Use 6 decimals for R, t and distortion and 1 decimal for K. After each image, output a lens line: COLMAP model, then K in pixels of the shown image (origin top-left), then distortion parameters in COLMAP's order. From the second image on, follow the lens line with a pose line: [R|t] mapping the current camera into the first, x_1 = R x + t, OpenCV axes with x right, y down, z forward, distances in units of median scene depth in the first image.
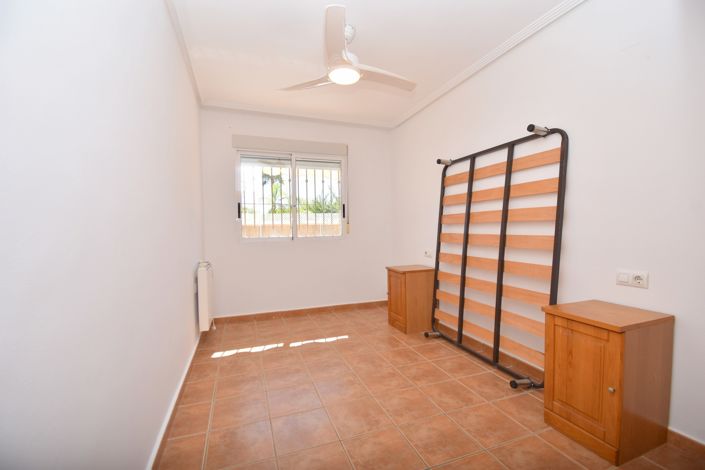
lens RADIAL K [[308.6, 0, 354.1], [0, 308.6, 232.6], [0, 0, 1]] dist [0.013266, -0.021760]
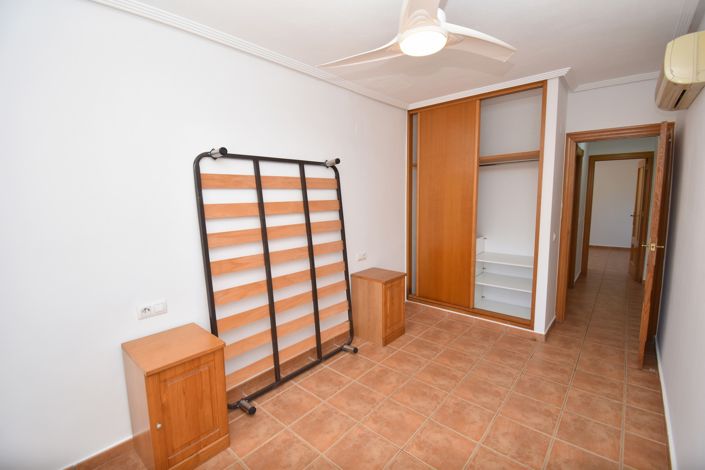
lens RADIAL K [[308.6, 0, 354.1], [0, 308.6, 232.6], [0, 0, 1]] dist [0.013266, -0.021760]
pose [[-0.474644, -0.088626, 0.875704, -0.563628], [0.037153, 0.992014, 0.120534, -0.171242], [-0.879393, 0.089746, -0.467561, 1.414893]]
